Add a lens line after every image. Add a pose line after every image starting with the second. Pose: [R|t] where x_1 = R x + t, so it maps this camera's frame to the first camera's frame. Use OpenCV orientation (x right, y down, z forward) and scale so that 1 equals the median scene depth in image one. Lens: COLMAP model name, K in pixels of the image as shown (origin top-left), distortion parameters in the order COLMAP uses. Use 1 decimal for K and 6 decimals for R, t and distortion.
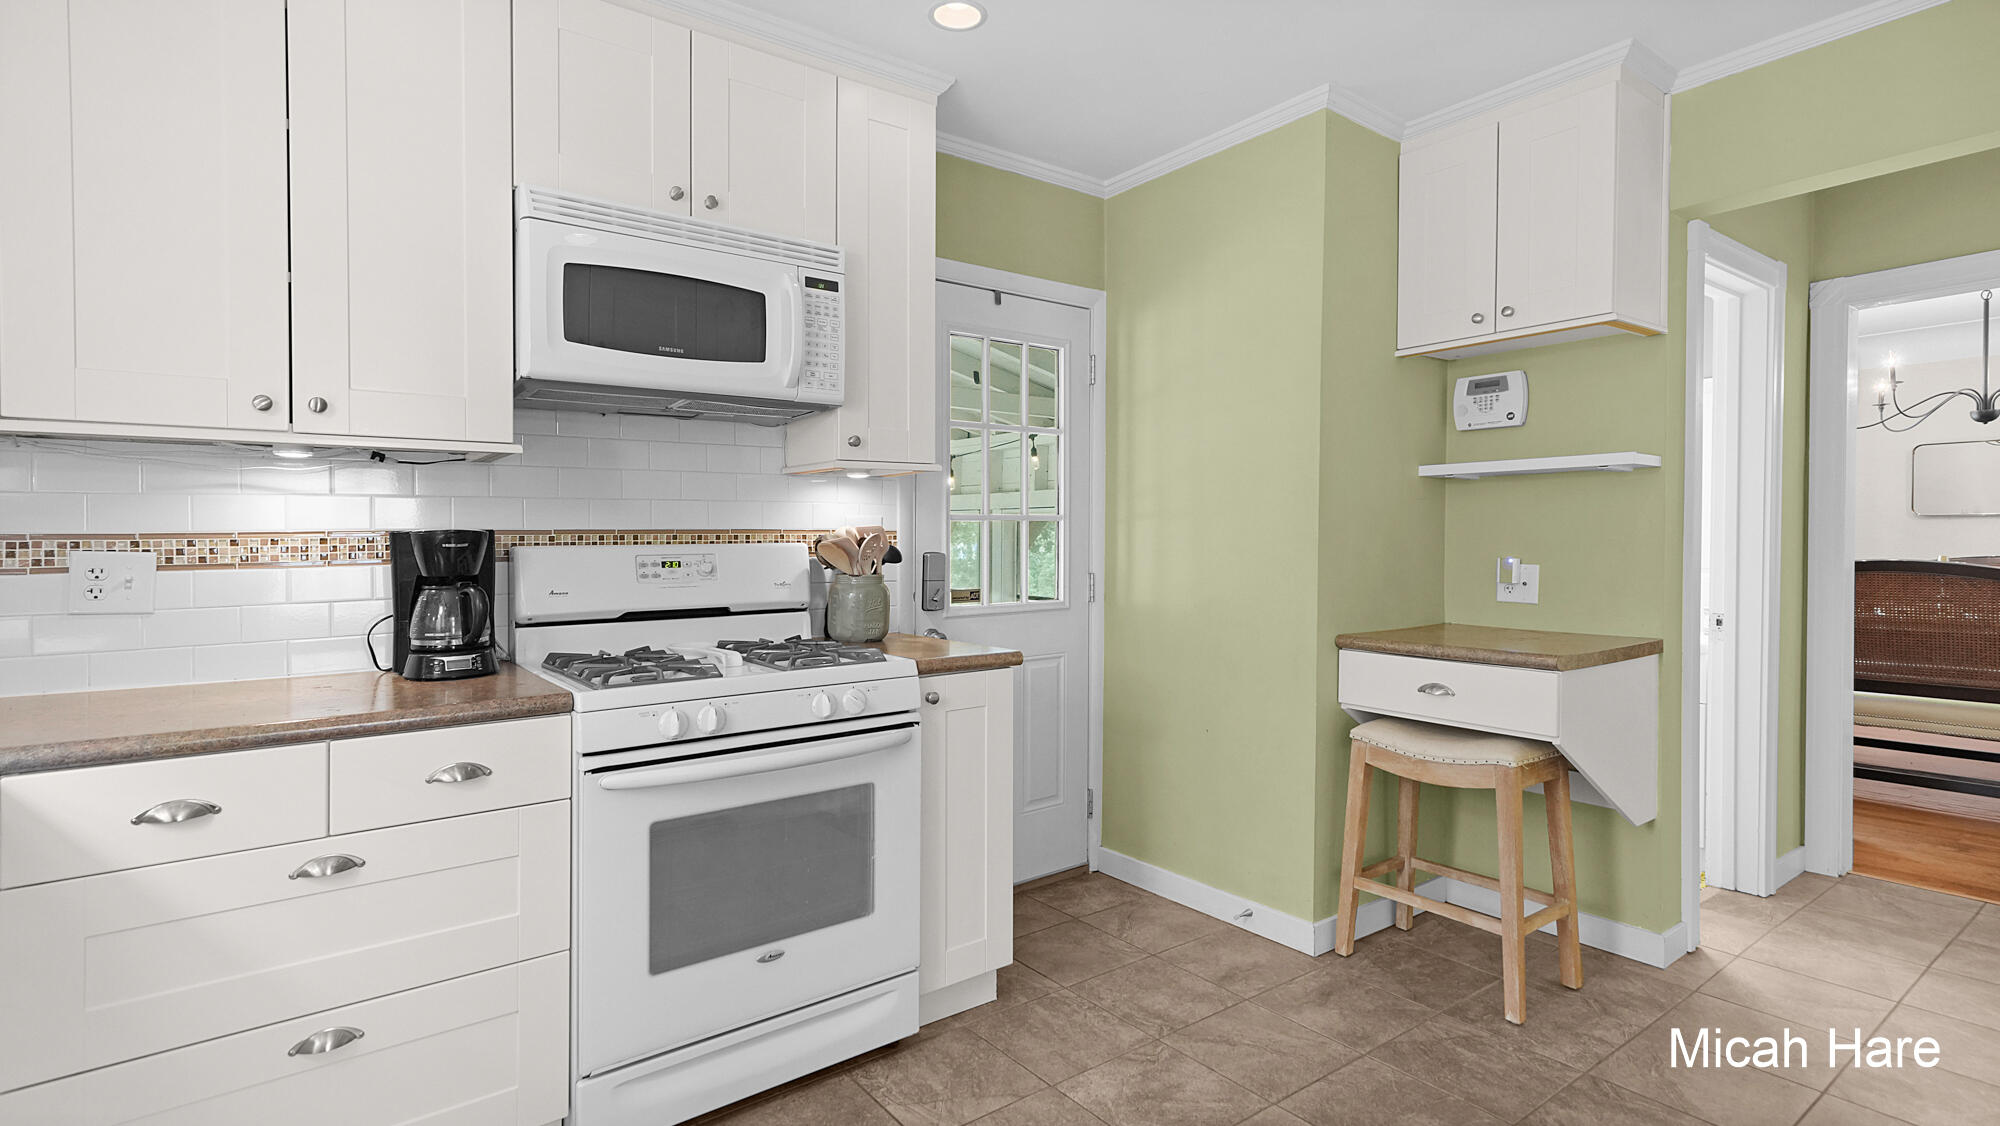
lens RADIAL K [[967.2, 0, 993.8], [0, 967.2, 555.0], [0, 0, 1]] dist [0.015868, 0.000299]
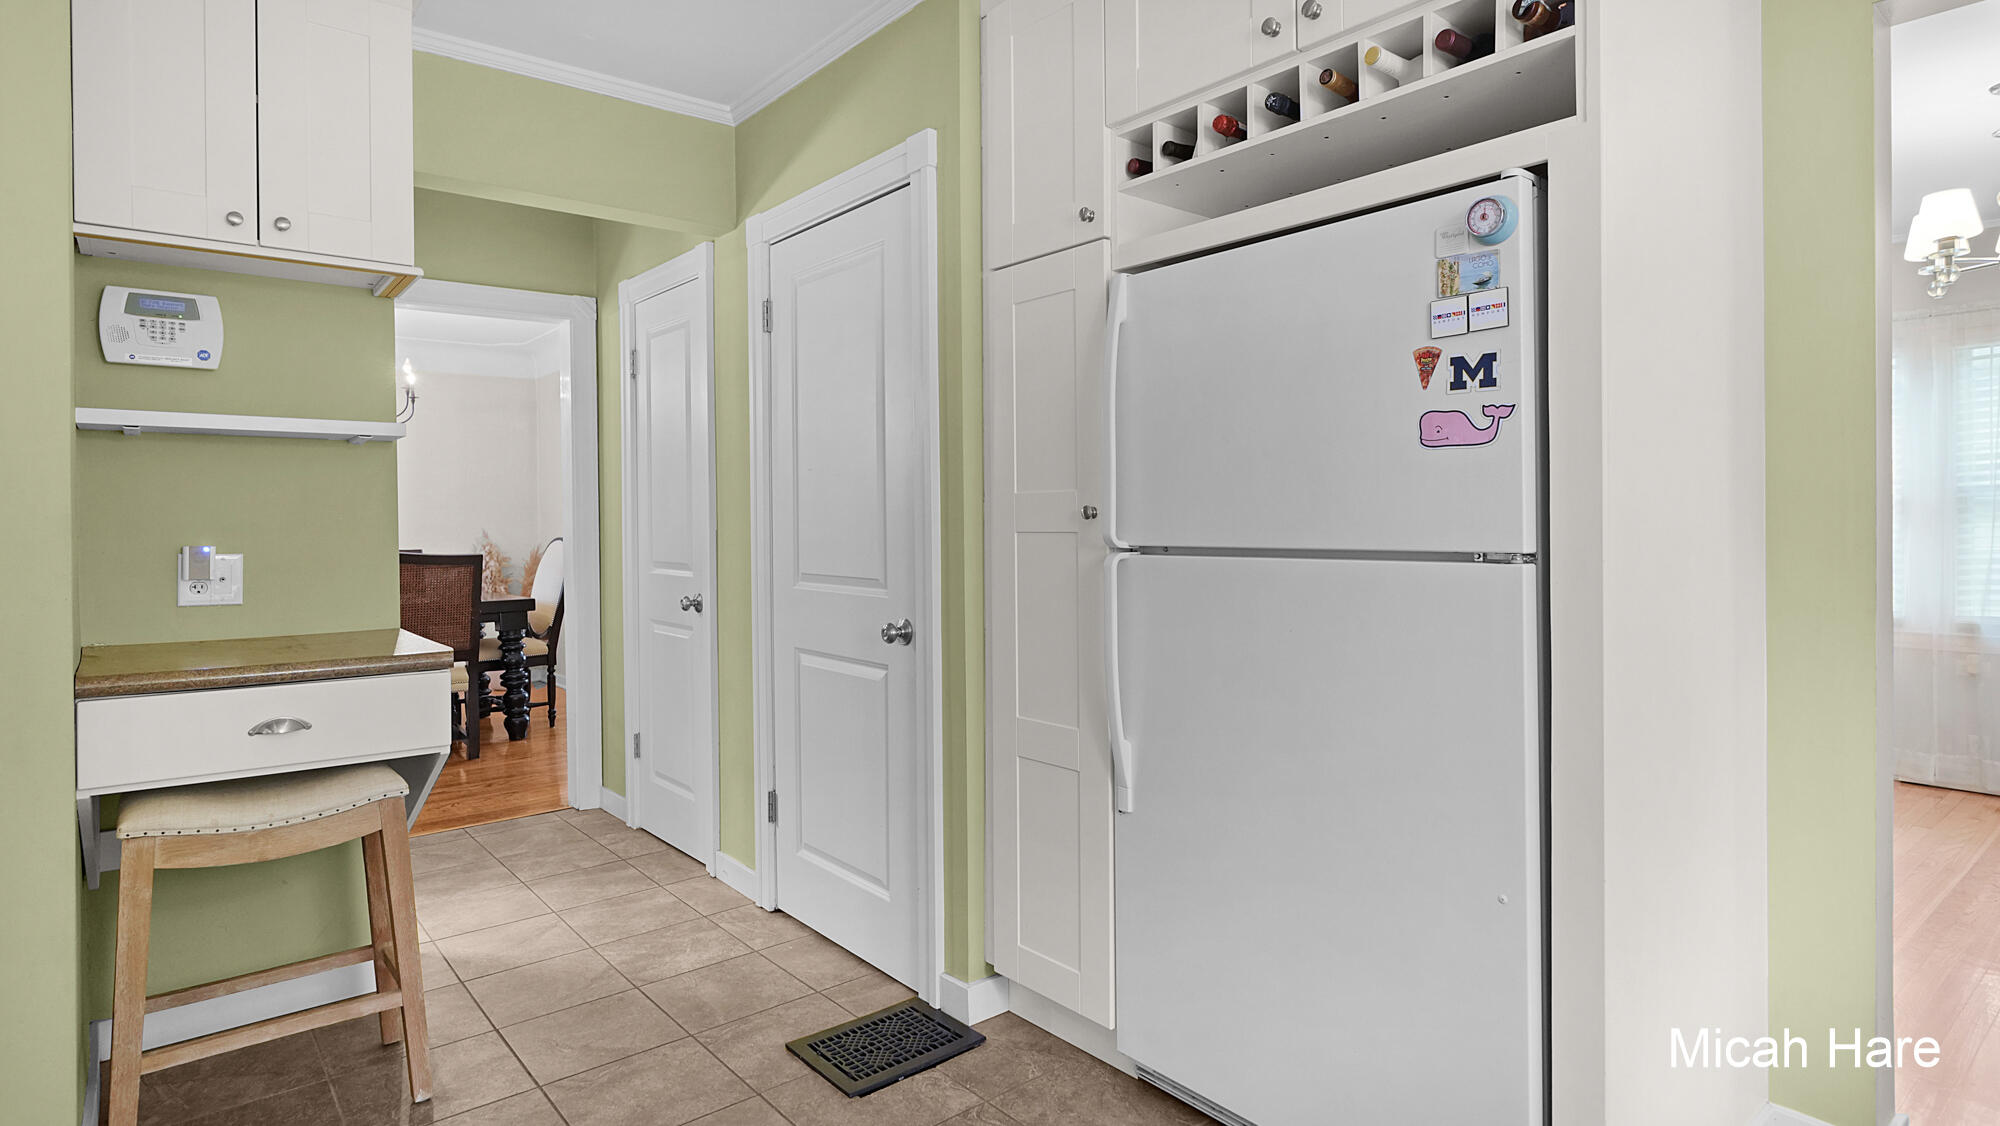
lens RADIAL K [[1045.7, 0, 991.1], [0, 1045.7, 529.0], [0, 0, 1]] dist [-0.002493, -0.000304]
pose [[-0.044484, -0.004106, 0.999002, -0.372617], [0.025949, 0.999649, 0.005265, 0.002233], [-0.998673, 0.026157, -0.044361, 0.548024]]
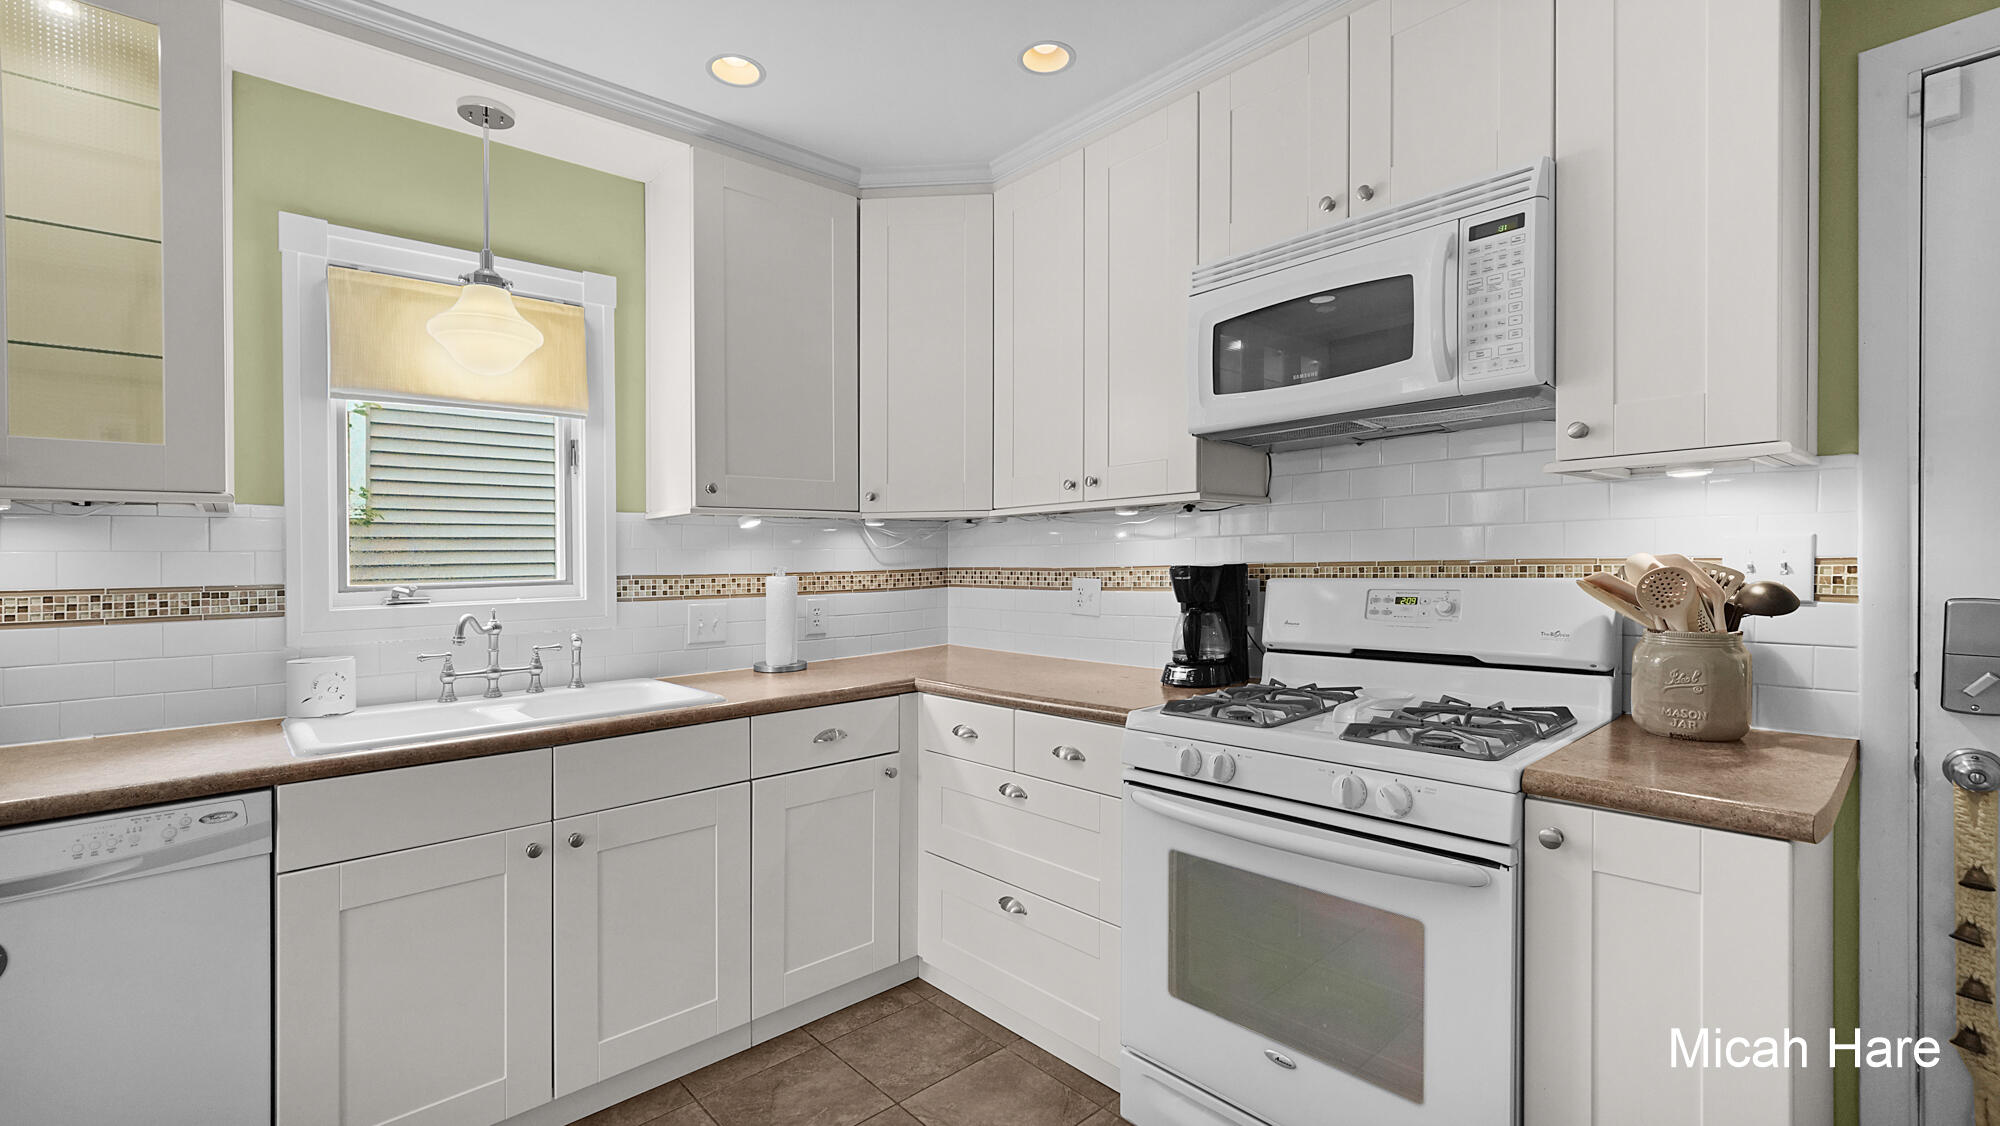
lens RADIAL K [[859.9, 0, 1010.3], [0, 859.9, 557.2], [0, 0, 1]] dist [0.003904, 0.000469]
pose [[0.100132, -0.001211, -0.994973, 0.431788], [-0.002896, 0.999995, -0.001509, -0.028957], [0.994970, 0.003033, 0.100128, 0.573094]]
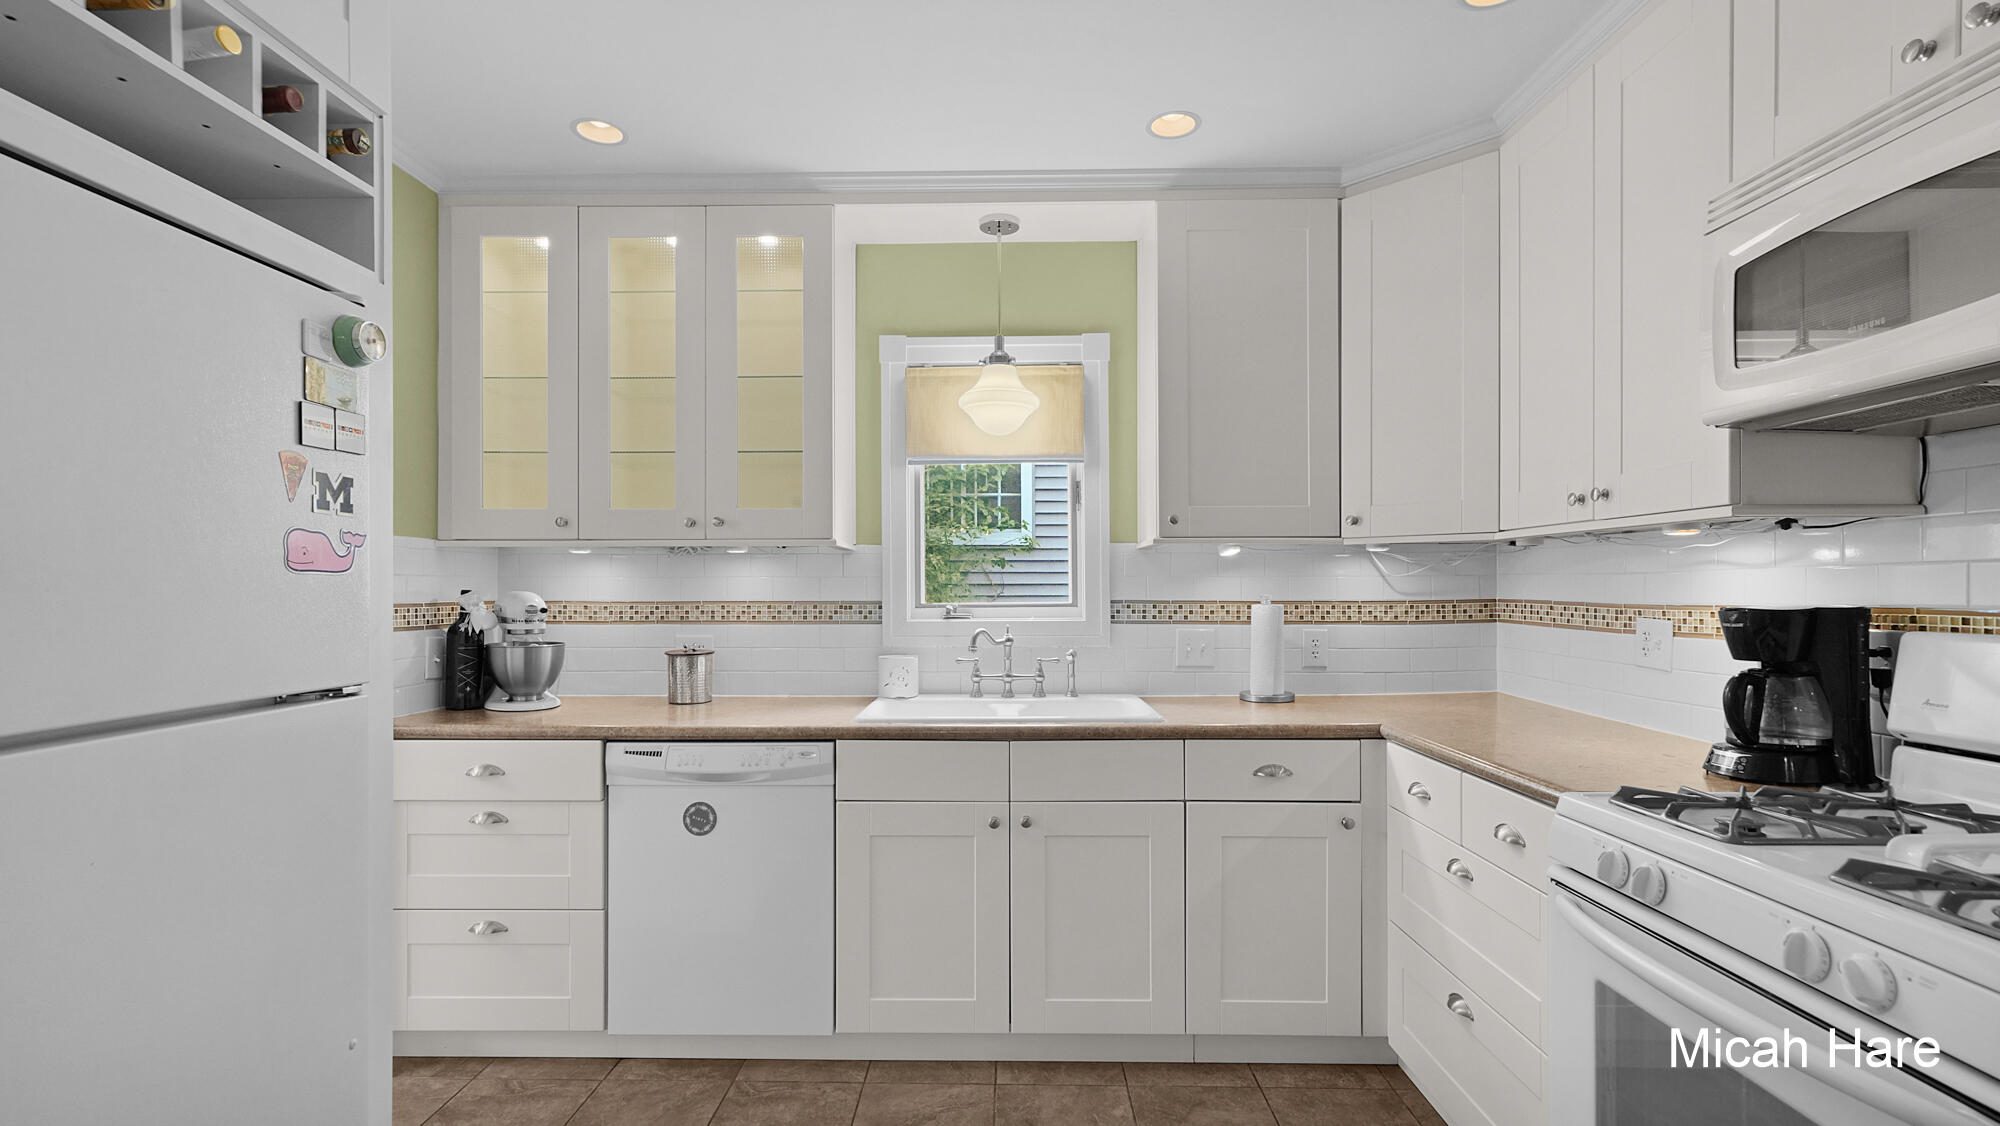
lens RADIAL K [[934.1, 0, 997.9], [0, 934.1, 570.4], [0, 0, 1]] dist [0.005612, 0.001723]
pose [[-0.607789, -0.008425, -0.794054, 0.439611], [-0.011682, 0.999930, -0.001668, -0.042427], [0.794012, 0.008263, -0.607845, 0.839923]]
